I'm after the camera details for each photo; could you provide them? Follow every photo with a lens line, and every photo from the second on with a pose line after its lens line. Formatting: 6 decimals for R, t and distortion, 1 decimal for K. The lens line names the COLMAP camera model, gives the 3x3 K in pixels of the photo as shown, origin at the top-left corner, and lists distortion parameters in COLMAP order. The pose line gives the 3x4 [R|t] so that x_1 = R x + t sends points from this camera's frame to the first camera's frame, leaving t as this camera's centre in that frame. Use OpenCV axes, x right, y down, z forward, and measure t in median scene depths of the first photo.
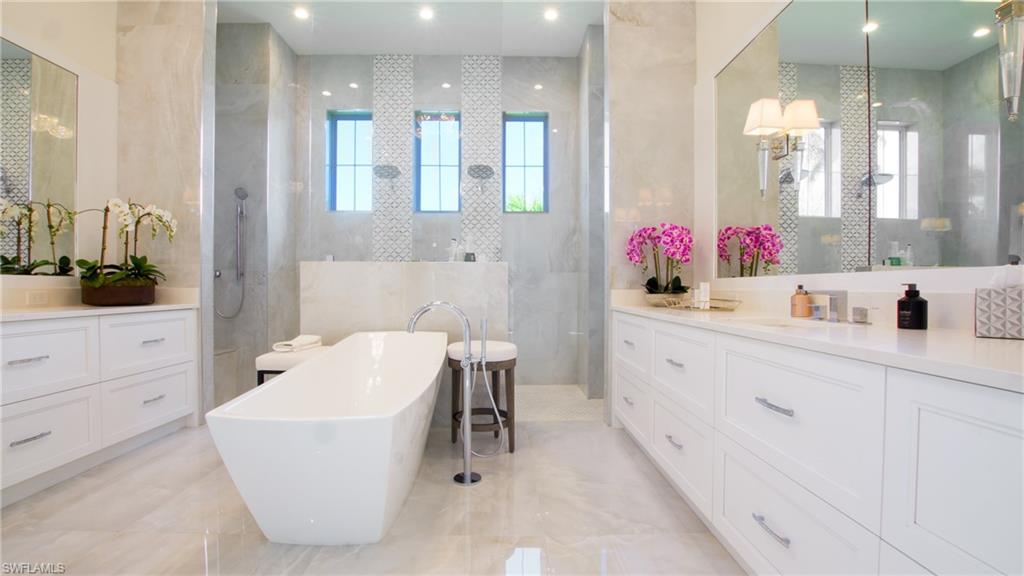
lens RADIAL K [[443.3, 0, 514.3], [0, 443.3, 285.7], [0, 0, 1]] dist [-0.032410, 0.001101]
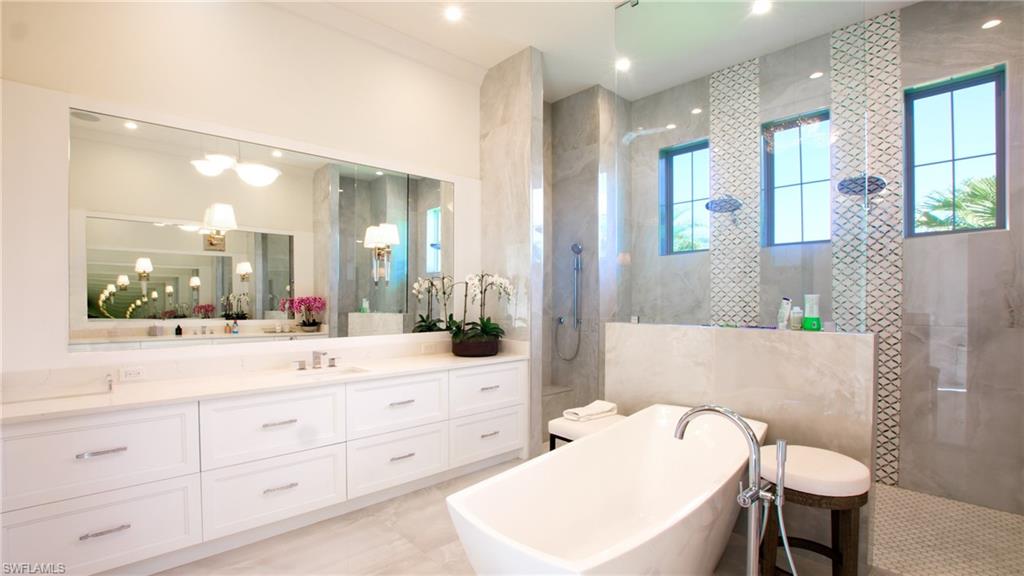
lens RADIAL K [[443.3, 0, 511.2], [0, 443.3, 289.9], [0, 0, 1]] dist [-0.032410, 0.001101]
pose [[0.651152, 0.006803, -0.758917, 0.109367], [-0.012666, 0.999918, -0.001904, -0.101360], [0.758842, 0.010853, 0.651185, 0.149683]]
